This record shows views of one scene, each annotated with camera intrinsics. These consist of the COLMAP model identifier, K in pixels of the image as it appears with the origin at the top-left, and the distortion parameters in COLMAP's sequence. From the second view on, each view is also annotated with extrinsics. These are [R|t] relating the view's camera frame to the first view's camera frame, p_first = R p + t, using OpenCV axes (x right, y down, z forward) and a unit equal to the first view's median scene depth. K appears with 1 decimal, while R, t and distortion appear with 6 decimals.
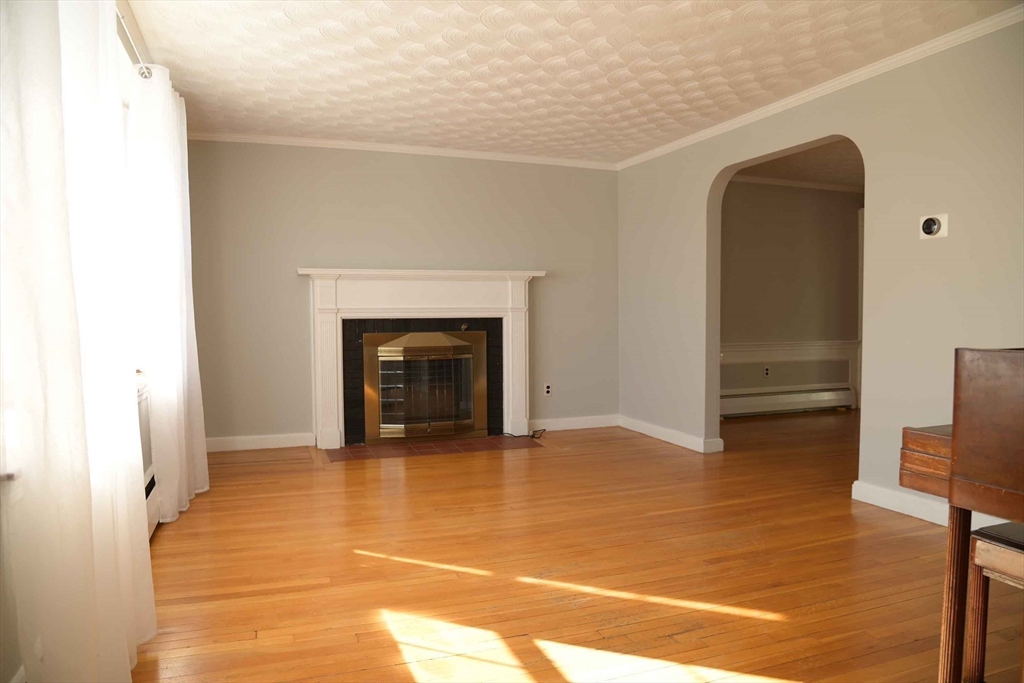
lens RADIAL K [[703.4, 0, 512.0], [0, 703.4, 341.5], [0, 0, 1]] dist [-0.131192, 0.069968]
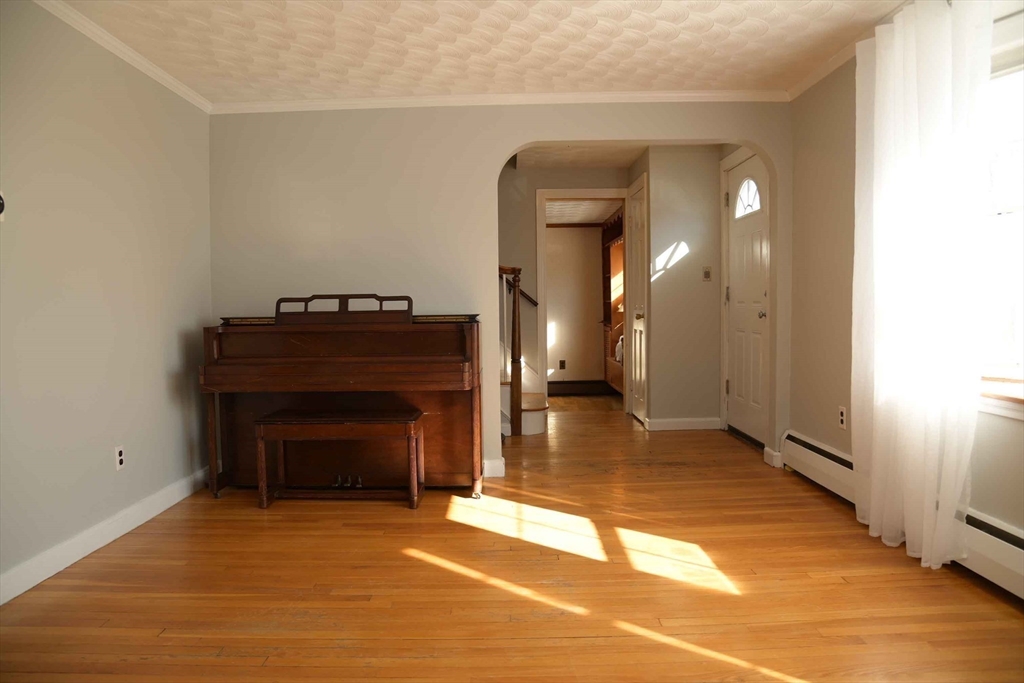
lens RADIAL K [[703.4, 0, 512.0], [0, 703.4, 341.5], [0, 0, 1]] dist [-0.131192, 0.069968]
pose [[-0.936818, 0.012180, 0.349604, -0.209046], [0.044694, 0.995371, 0.085086, -0.075256], [-0.346949, 0.095335, -0.933026, 1.816854]]
